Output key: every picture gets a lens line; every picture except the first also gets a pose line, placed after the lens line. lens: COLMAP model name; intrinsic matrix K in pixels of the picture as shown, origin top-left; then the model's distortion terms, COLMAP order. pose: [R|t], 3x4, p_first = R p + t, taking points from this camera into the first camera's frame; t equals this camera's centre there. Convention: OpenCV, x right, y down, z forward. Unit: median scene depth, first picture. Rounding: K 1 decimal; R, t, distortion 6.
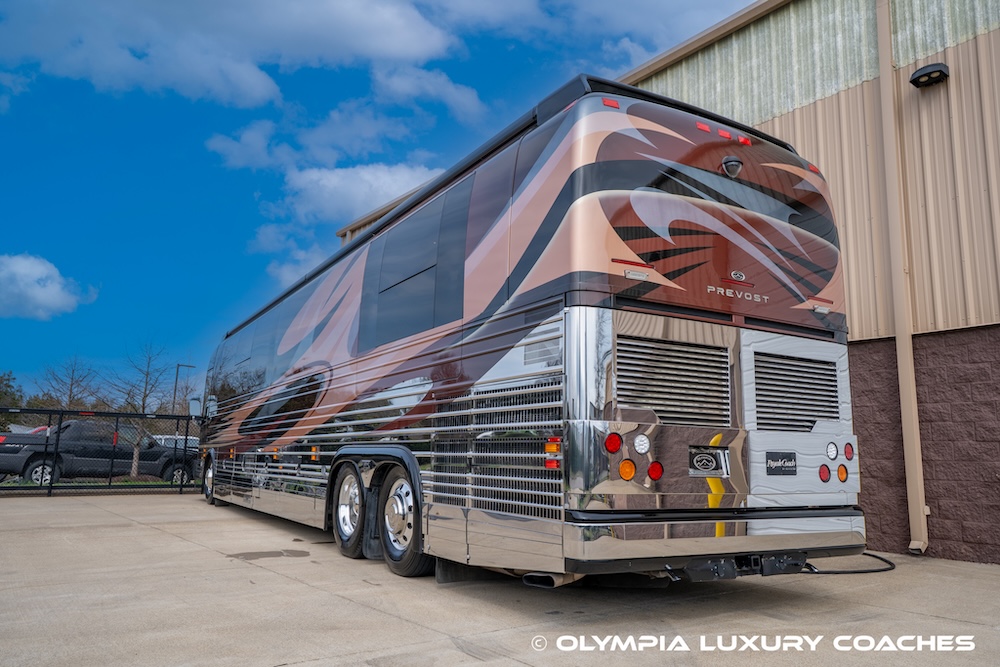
lens RADIAL K [[730.4, 0, 507.3], [0, 730.4, 330.5], [0, 0, 1]] dist [0.005367, 0.024142]
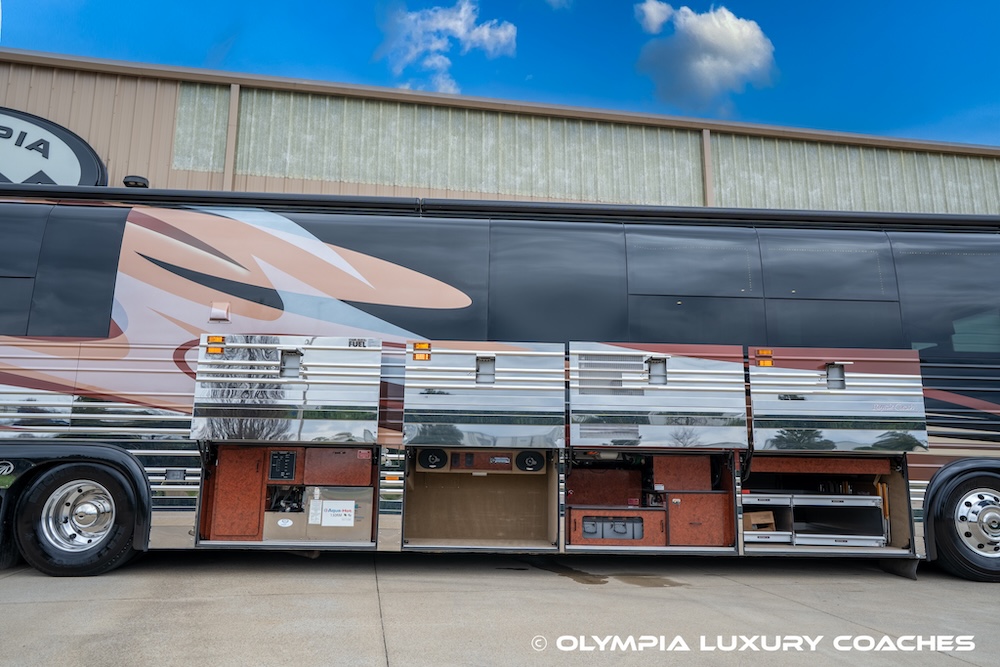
lens RADIAL K [[730.4, 0, 498.5], [0, 730.4, 311.4], [0, 0, 1]] dist [0.005367, 0.024142]
pose [[0.448244, 0.159673, 0.879535, -1.263084], [-0.155901, 0.982802, -0.098968, 0.107579], [-0.880211, -0.092758, 0.465428, 0.801394]]
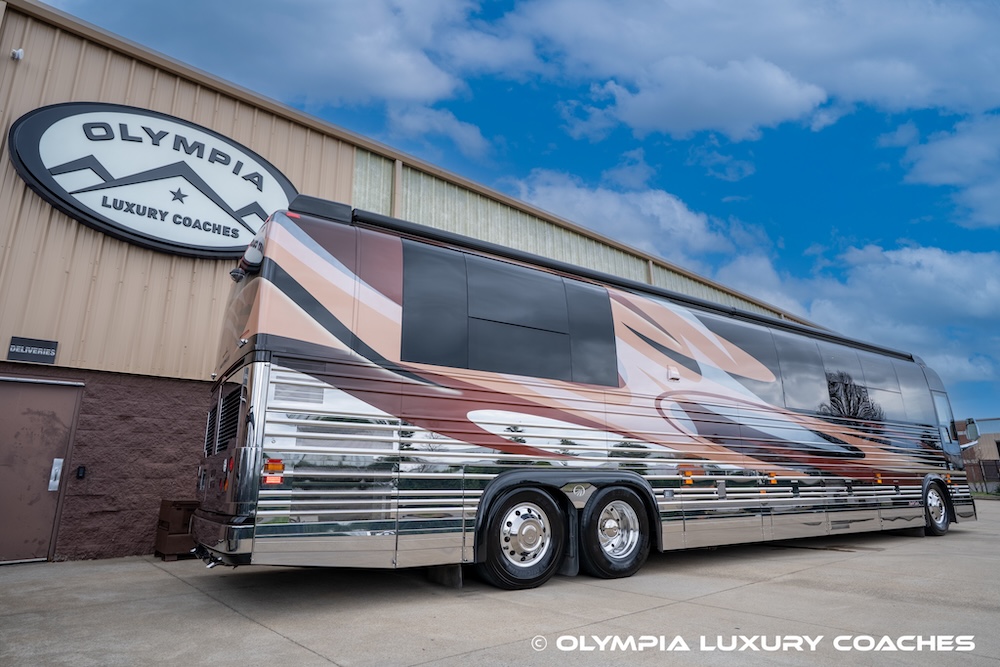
lens RADIAL K [[576.8, 0, 500.3], [0, 576.8, 321.8], [0, 0, 1]] dist [-0.037653, 0.027665]
pose [[-0.063134, 0.237369, 0.969366, -1.584448], [-0.174392, 0.953736, -0.244900, 0.285687], [-0.982650, -0.184511, -0.018818, 1.888130]]
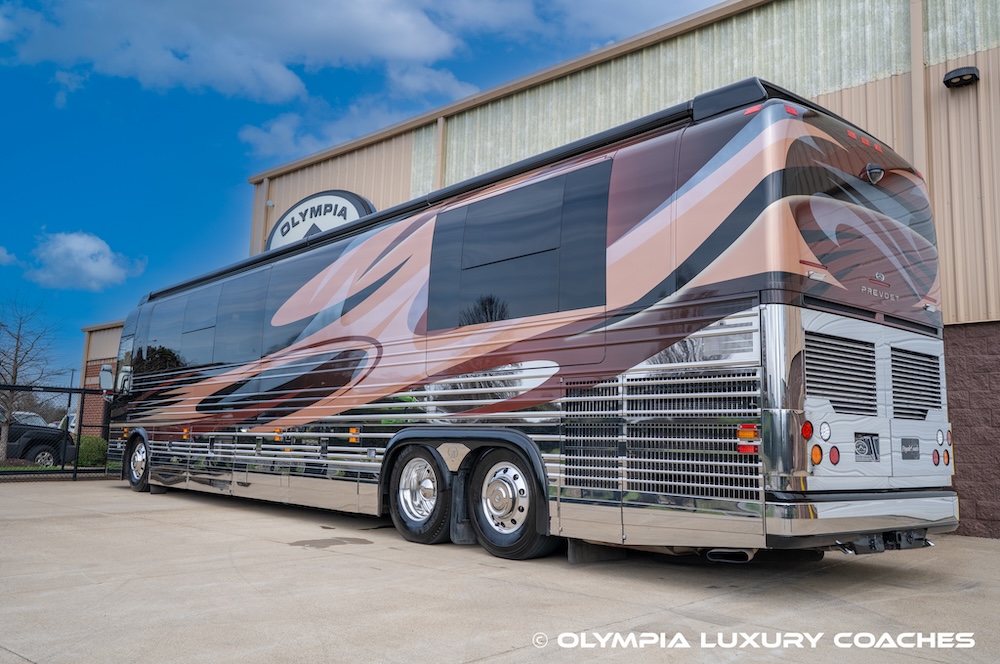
lens RADIAL K [[841.7, 0, 492.7], [0, 841.7, 314.1], [0, 0, 1]] dist [0.028802, 0.016606]
pose [[0.985328, 0.029618, 0.168084, -0.320950], [-0.033943, 0.999161, 0.022913, -0.020045], [-0.167264, -0.028282, 0.985506, -0.102621]]
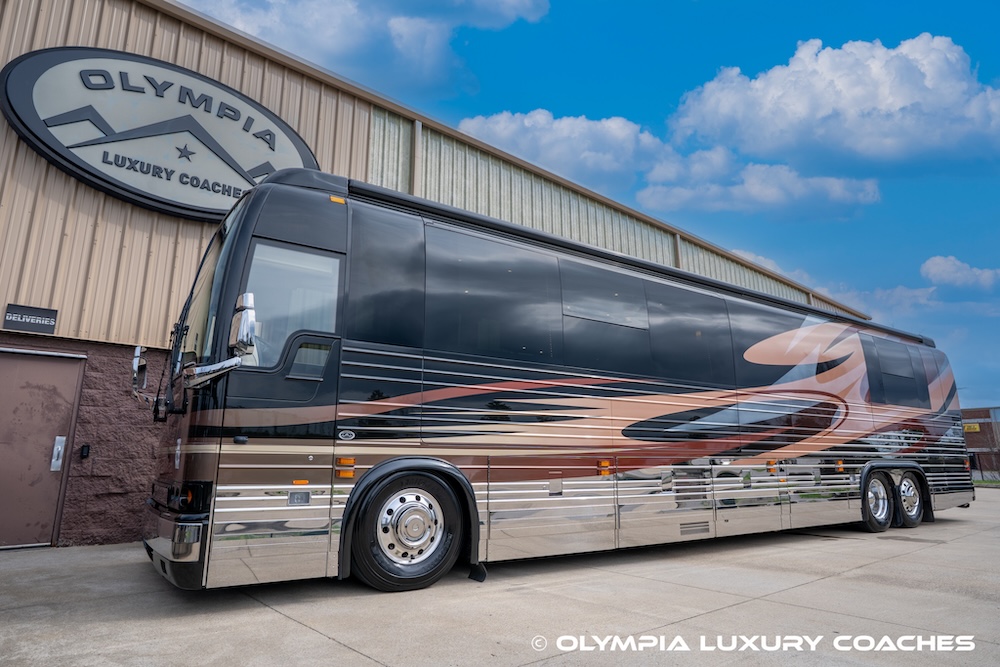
lens RADIAL K [[593.8, 0, 500.5], [0, 593.8, 322.8], [0, 0, 1]] dist [-0.025123, 0.022517]
pose [[-0.060217, 0.201915, 0.977550, -1.523092], [-0.183928, 0.960314, -0.209685, 0.297544], [-0.981093, -0.192425, -0.020689, 1.943615]]
